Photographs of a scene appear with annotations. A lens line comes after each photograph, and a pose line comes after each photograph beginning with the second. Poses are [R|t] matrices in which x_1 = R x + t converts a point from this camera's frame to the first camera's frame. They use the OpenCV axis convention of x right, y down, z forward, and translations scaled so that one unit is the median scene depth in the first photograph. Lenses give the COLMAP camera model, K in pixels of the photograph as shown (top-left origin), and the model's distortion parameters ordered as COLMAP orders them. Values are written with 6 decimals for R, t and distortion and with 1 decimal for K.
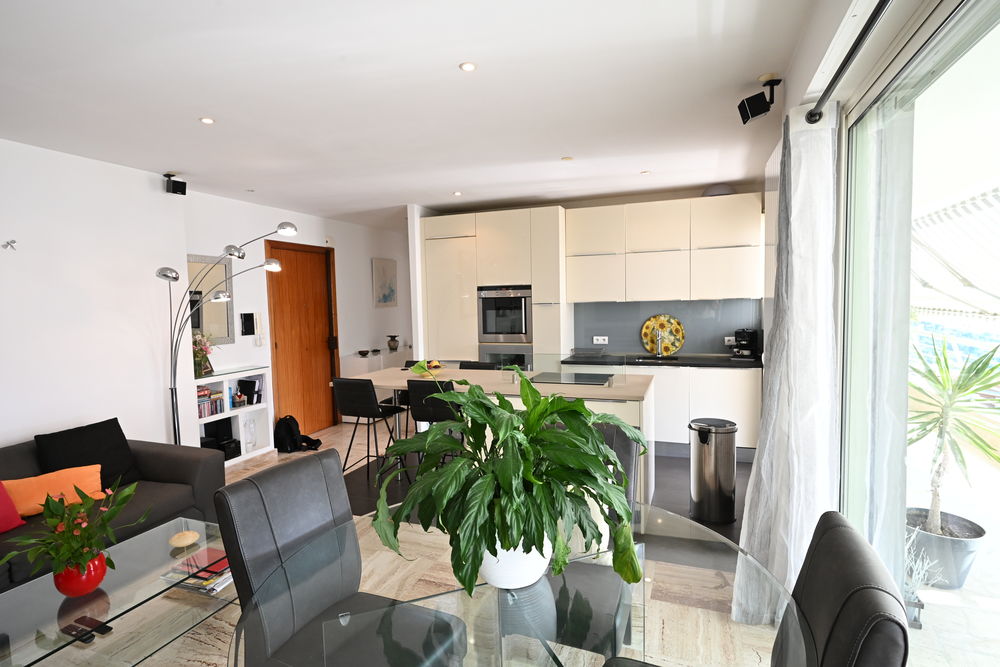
lens RADIAL K [[525.8, 0, 498.5], [0, 525.8, 332.5], [0, 0, 1]] dist [-0.002884, -0.000414]
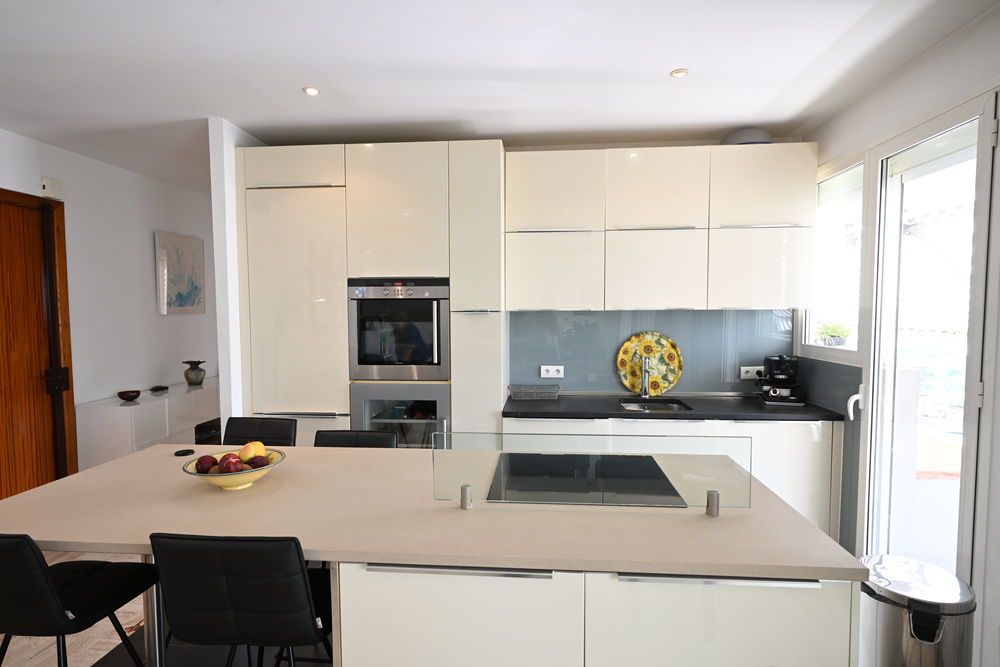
lens RADIAL K [[525.8, 0, 499.4], [0, 525.8, 342.3], [0, 0, 1]] dist [-0.002884, -0.000414]
pose [[0.961473, 0.000873, 0.274897, -0.039690], [-0.000254, 0.999997, -0.002288, -0.019612], [-0.274898, 0.002130, 0.961471, 0.430662]]
